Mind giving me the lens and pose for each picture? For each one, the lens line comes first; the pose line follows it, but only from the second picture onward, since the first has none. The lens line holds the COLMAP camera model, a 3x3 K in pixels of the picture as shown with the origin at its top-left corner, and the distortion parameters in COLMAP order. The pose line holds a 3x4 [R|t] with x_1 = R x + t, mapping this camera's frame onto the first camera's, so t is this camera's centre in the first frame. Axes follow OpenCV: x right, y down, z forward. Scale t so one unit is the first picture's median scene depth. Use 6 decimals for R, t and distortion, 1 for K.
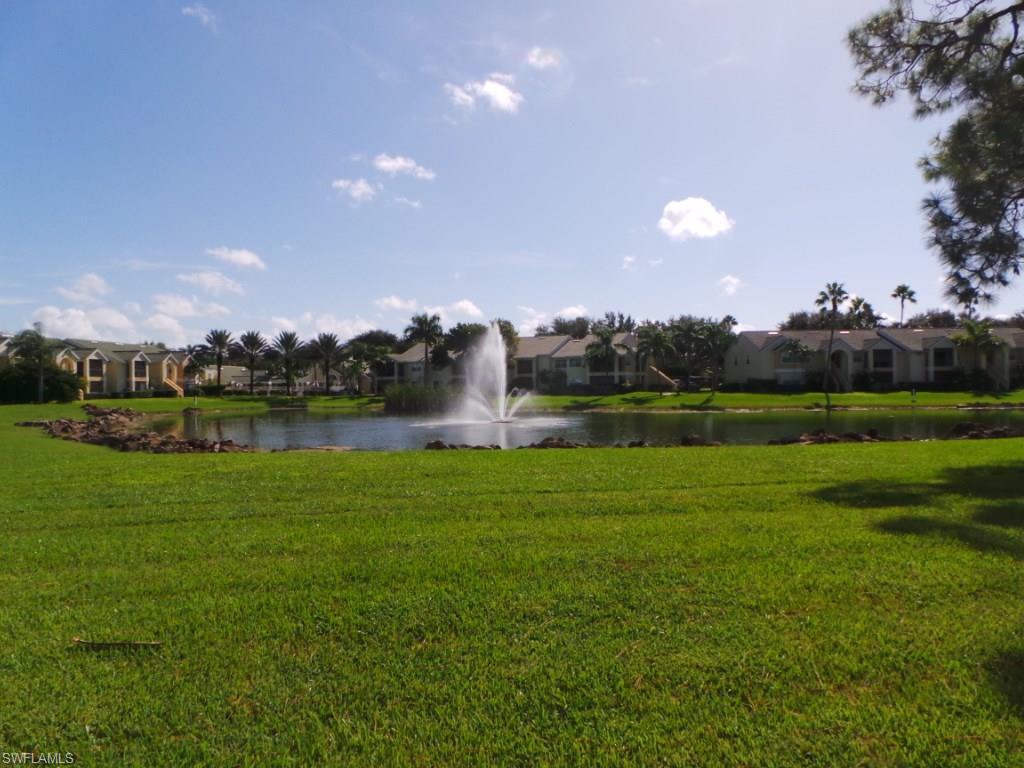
lens RADIAL K [[717.7, 0, 508.8], [0, 717.7, 374.3], [0, 0, 1]] dist [0.026050, 0.004604]
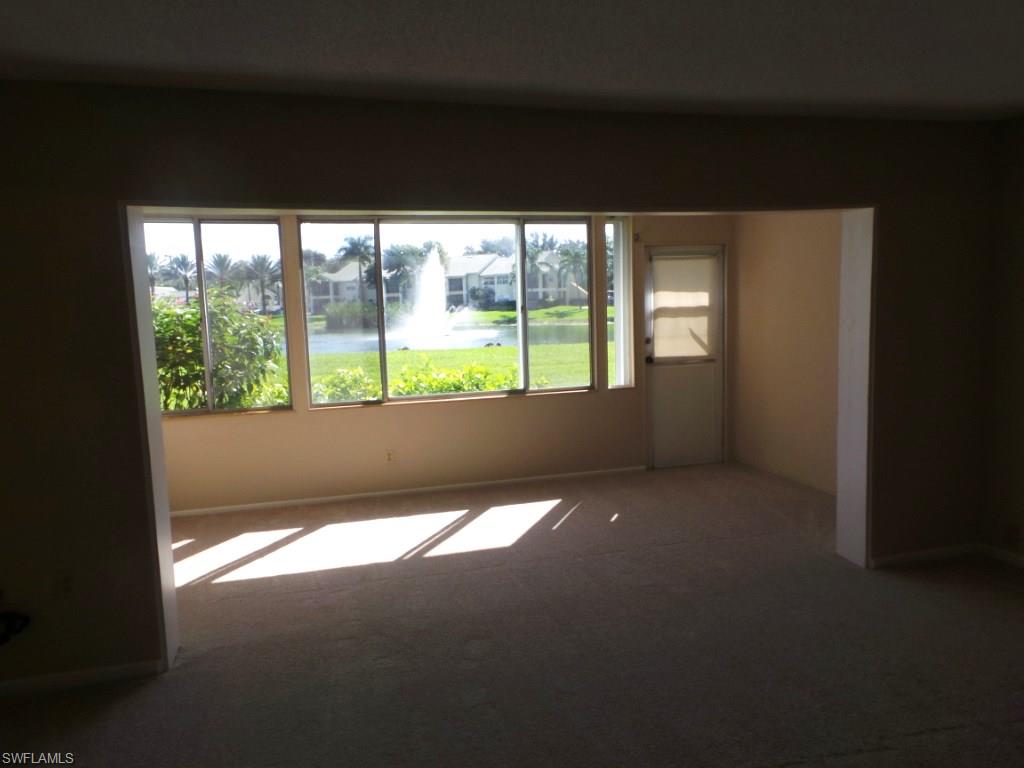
lens RADIAL K [[717.7, 0, 512.9], [0, 717.7, 387.9], [0, 0, 1]] dist [0.026050, 0.004604]
pose [[0.993775, -0.029989, 0.107298, -0.011563], [0.015212, 0.990595, 0.135976, -0.002091], [-0.110366, -0.133497, 0.984885, -0.079528]]
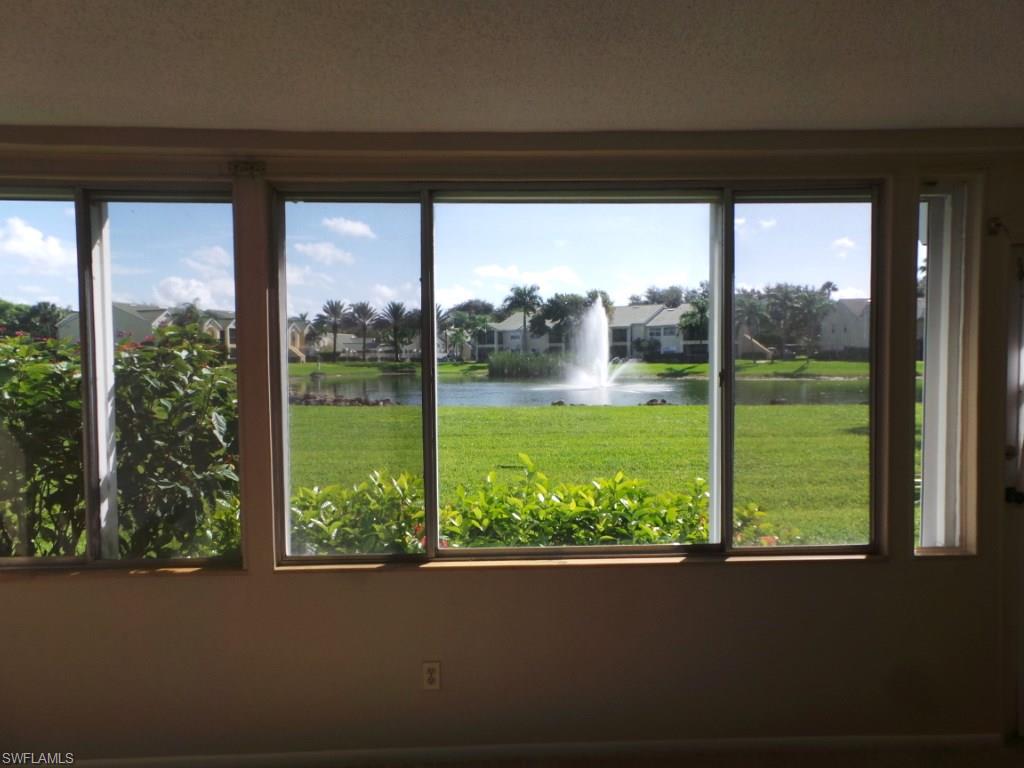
lens RADIAL K [[717.7, 0, 518.7], [0, 717.7, 389.4], [0, 0, 1]] dist [0.026050, 0.004604]
pose [[0.994074, 0.009174, -0.108314, -0.009175], [-0.001875, 0.997731, 0.067296, -0.001840], [0.108685, -0.066695, 0.991836, -0.049391]]
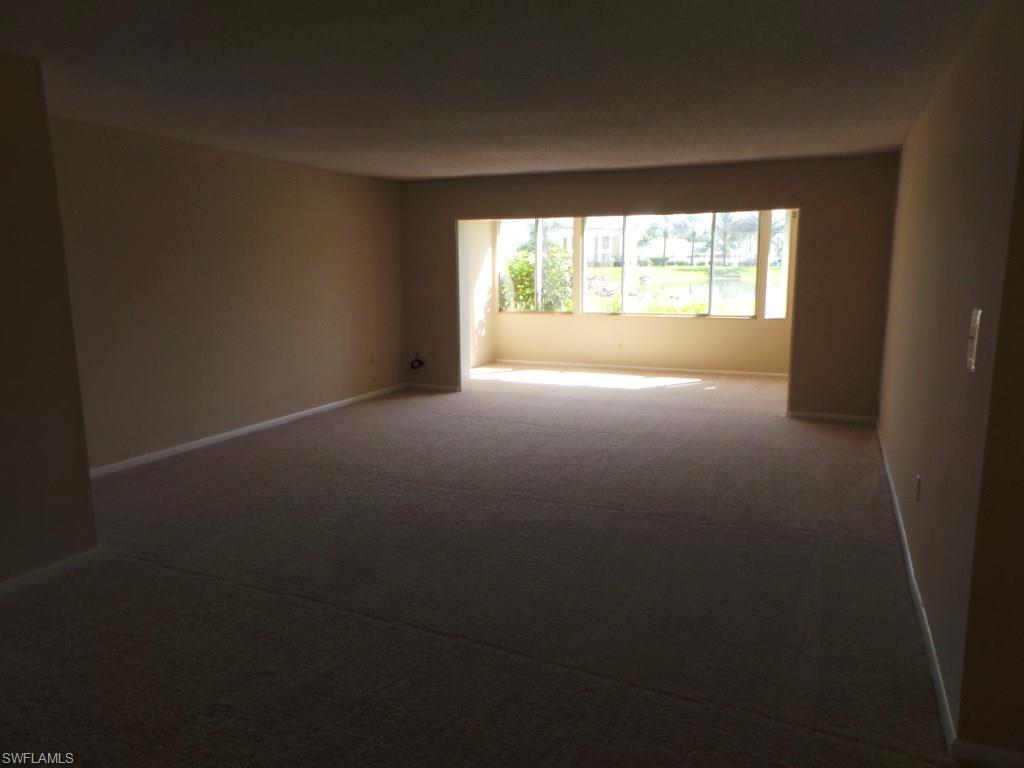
lens RADIAL K [[717.7, 0, 507.4], [0, 717.7, 392.2], [0, 0, 1]] dist [0.026050, 0.004604]
pose [[0.837586, 0.106195, -0.535884, 0.025179], [0.003499, 0.979862, 0.199647, -0.002687], [0.546294, -0.169097, 0.820347, -0.113735]]
